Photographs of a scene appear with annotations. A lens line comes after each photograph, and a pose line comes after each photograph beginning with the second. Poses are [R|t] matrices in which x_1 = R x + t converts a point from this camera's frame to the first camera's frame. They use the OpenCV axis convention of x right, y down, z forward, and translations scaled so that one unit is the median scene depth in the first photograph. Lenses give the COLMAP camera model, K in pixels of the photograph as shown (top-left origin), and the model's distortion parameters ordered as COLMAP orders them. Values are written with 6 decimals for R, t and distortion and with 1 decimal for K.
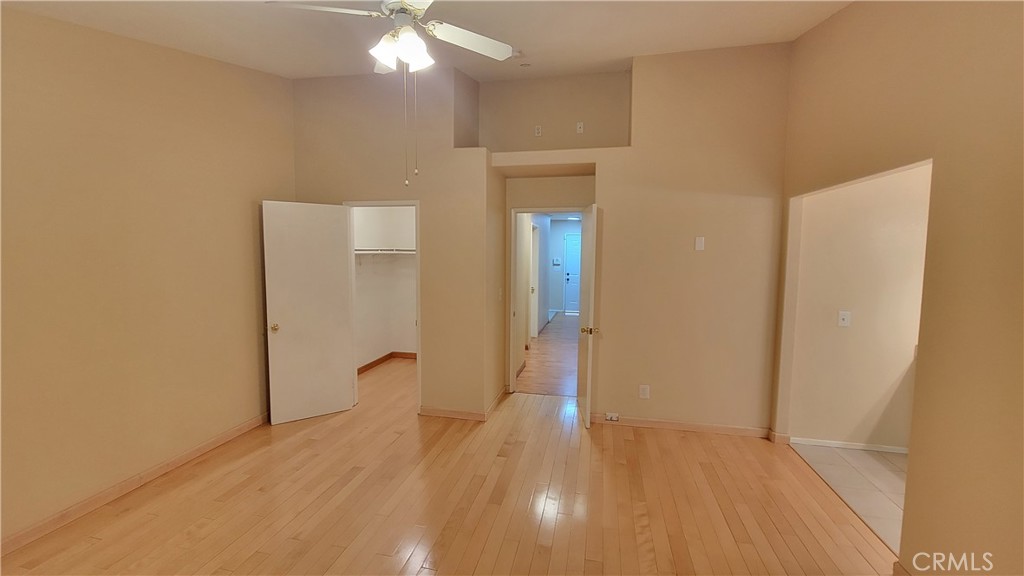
lens RADIAL K [[419.3, 0, 507.2], [0, 419.3, 282.9], [0, 0, 1]] dist [-0.003630, -0.000843]
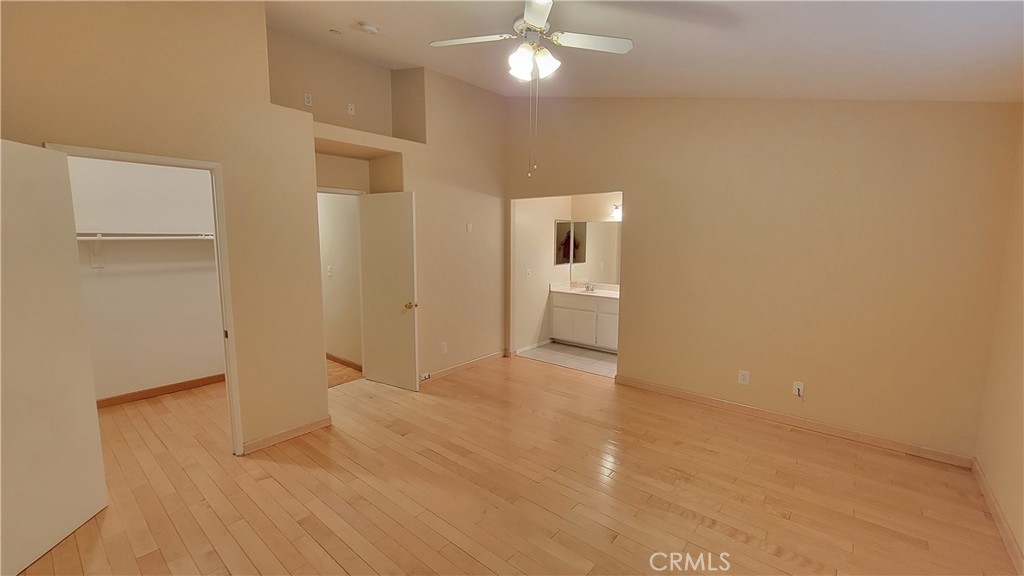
lens RADIAL K [[419.3, 0, 506.9], [0, 419.3, 289.5], [0, 0, 1]] dist [-0.003630, -0.000843]
pose [[0.463674, -0.117398, 0.878194, -0.657402], [0.070552, 0.992928, 0.095485, -0.017974], [-0.883193, 0.017684, 0.468677, 0.249333]]
